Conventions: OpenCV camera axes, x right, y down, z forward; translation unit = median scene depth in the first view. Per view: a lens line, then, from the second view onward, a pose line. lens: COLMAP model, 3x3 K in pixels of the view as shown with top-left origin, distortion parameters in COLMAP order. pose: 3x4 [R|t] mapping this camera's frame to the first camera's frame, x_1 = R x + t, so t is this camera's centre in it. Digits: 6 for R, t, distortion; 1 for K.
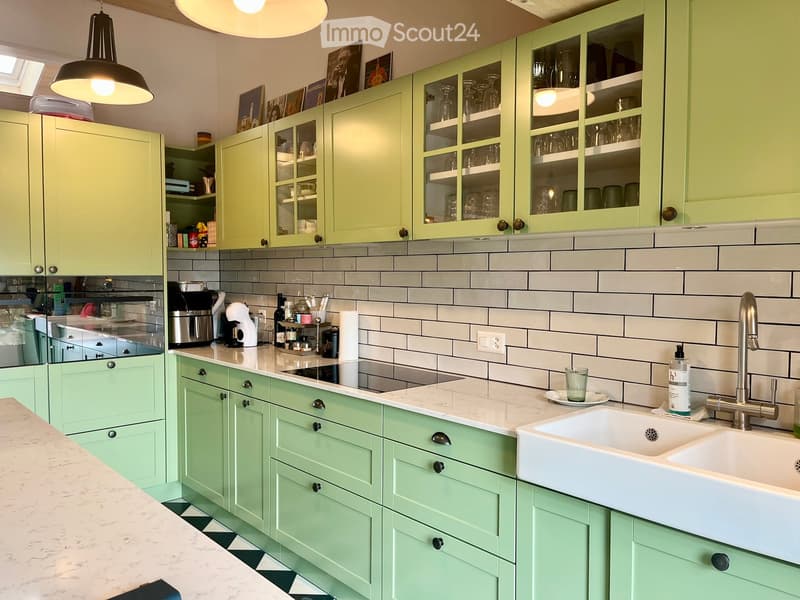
lens RADIAL K [[611.6, 0, 401.4], [0, 611.6, 297.5], [0, 0, 1]] dist [0.004699, 0.003795]
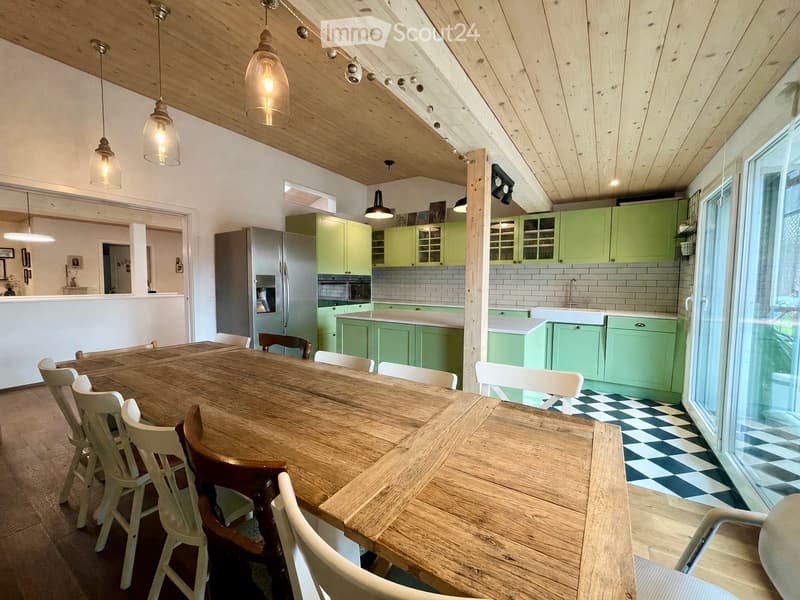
lens RADIAL K [[327.0, 0, 396.8], [0, 327.0, 301.1], [0, 0, 1]] dist [0.002603, -0.000134]
pose [[0.969377, -0.014964, 0.245120, -1.115173], [0.007417, 0.999471, 0.031680, 0.064341], [-0.245465, -0.028892, 0.968975, -0.896185]]
